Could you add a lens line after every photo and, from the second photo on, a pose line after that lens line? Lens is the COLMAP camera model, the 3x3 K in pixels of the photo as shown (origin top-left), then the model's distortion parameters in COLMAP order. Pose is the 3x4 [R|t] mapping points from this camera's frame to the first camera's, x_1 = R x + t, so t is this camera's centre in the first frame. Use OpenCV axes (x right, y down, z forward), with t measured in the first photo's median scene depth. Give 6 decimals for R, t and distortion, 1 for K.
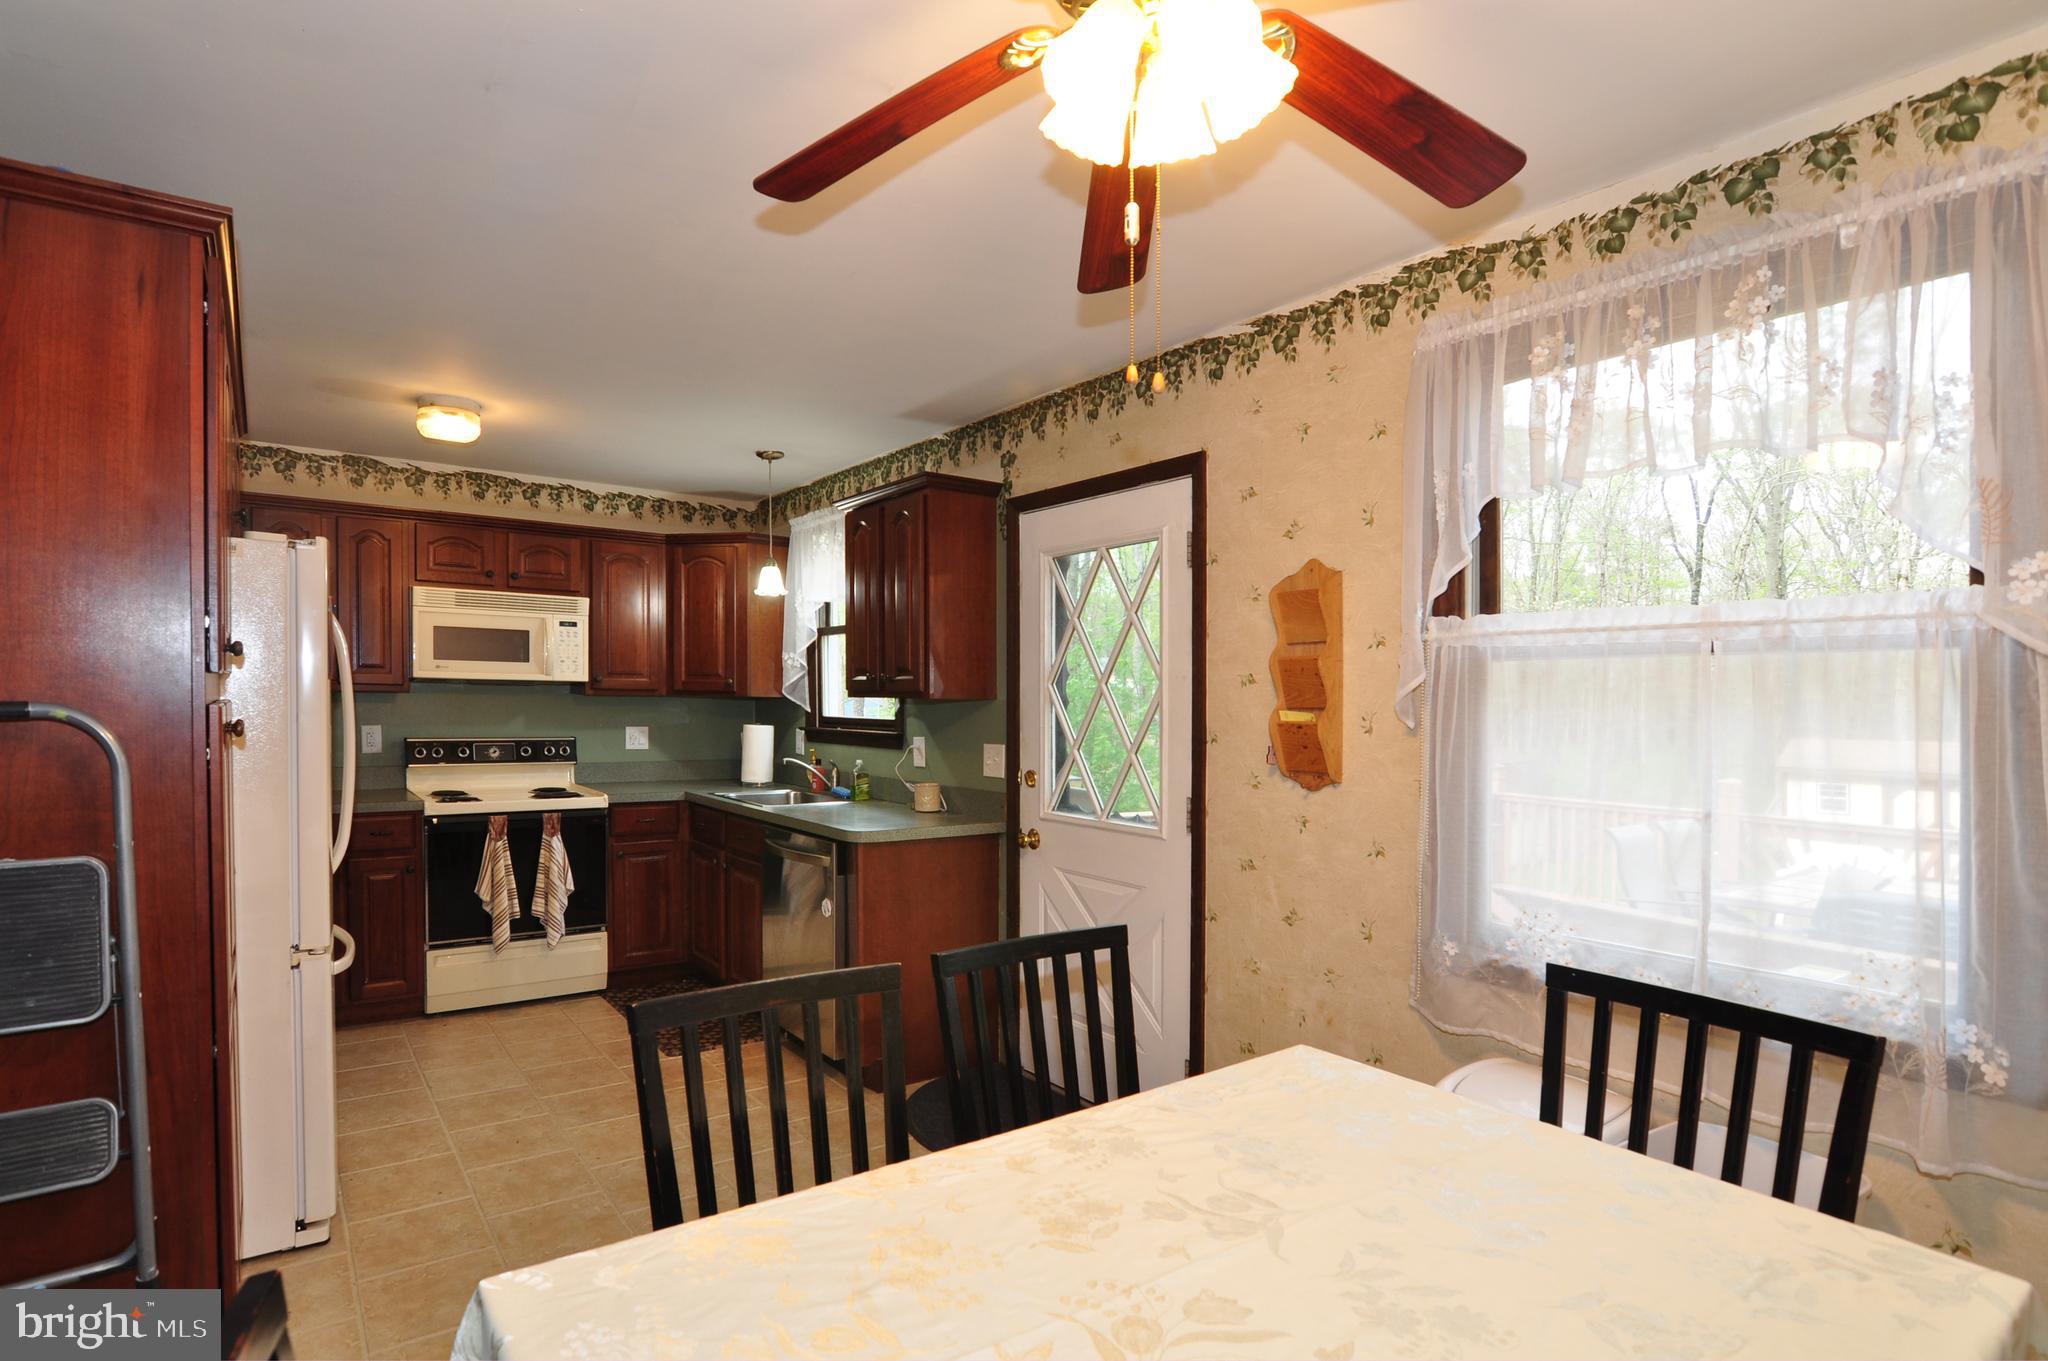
lens RADIAL K [[994.8, 0, 981.9], [0, 994.8, 703.6], [0, 0, 1]] dist [-0.032760, 0.004233]
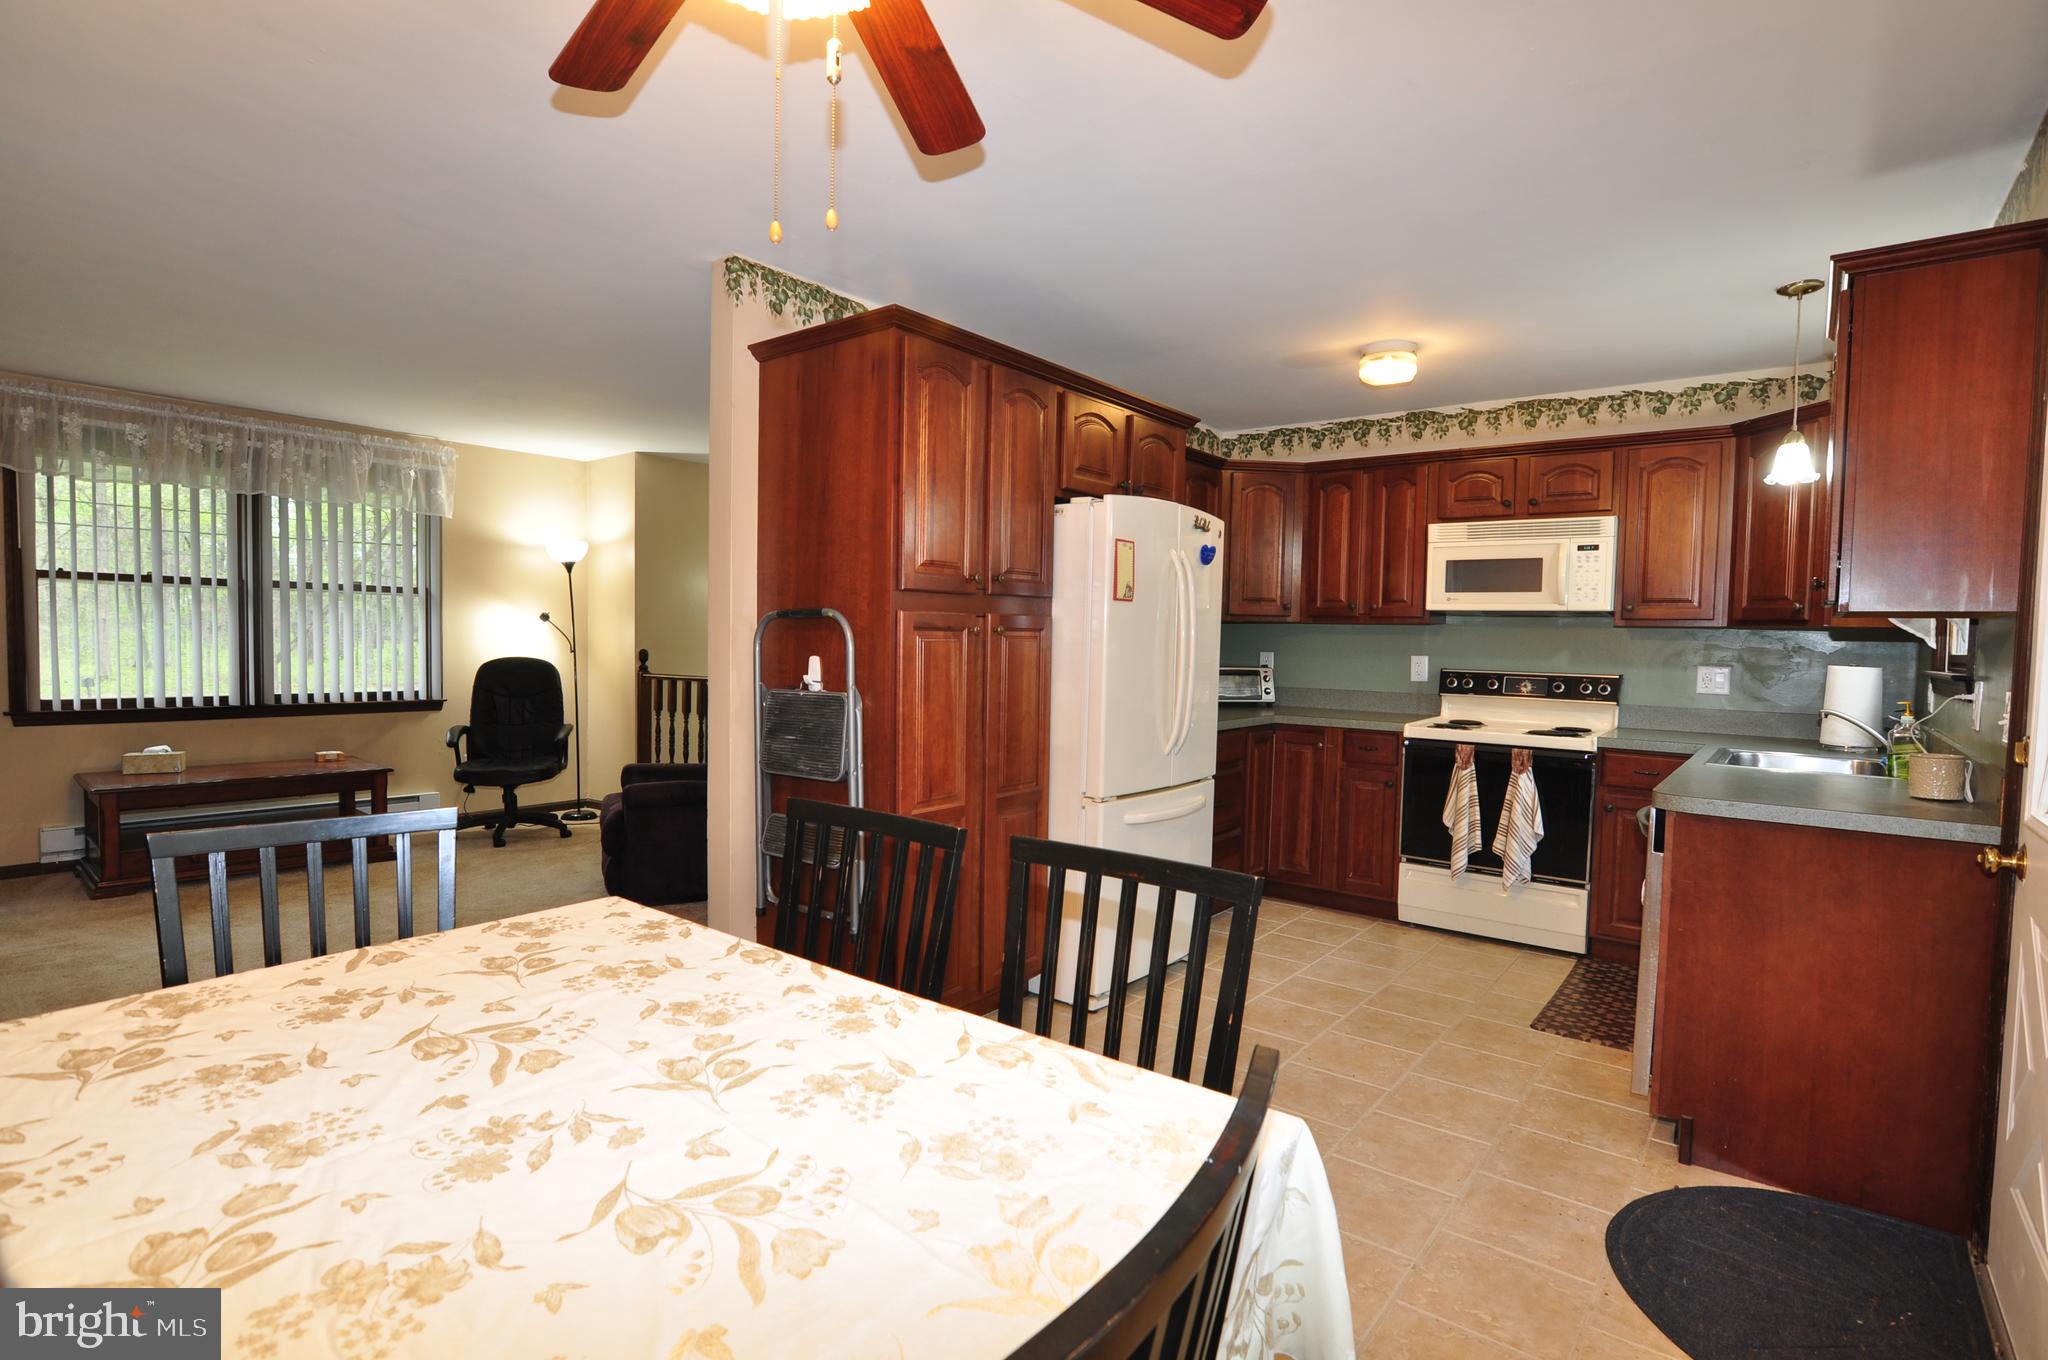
lens RADIAL K [[994.8, 0, 1005.7], [0, 994.8, 684.7], [0, 0, 1]] dist [-0.032760, 0.004233]
pose [[0.282251, 0.039134, -0.958542, 0.313053], [-0.016763, 0.999216, 0.035859, 0.022700], [0.959194, 0.005947, 0.282686, 0.246922]]
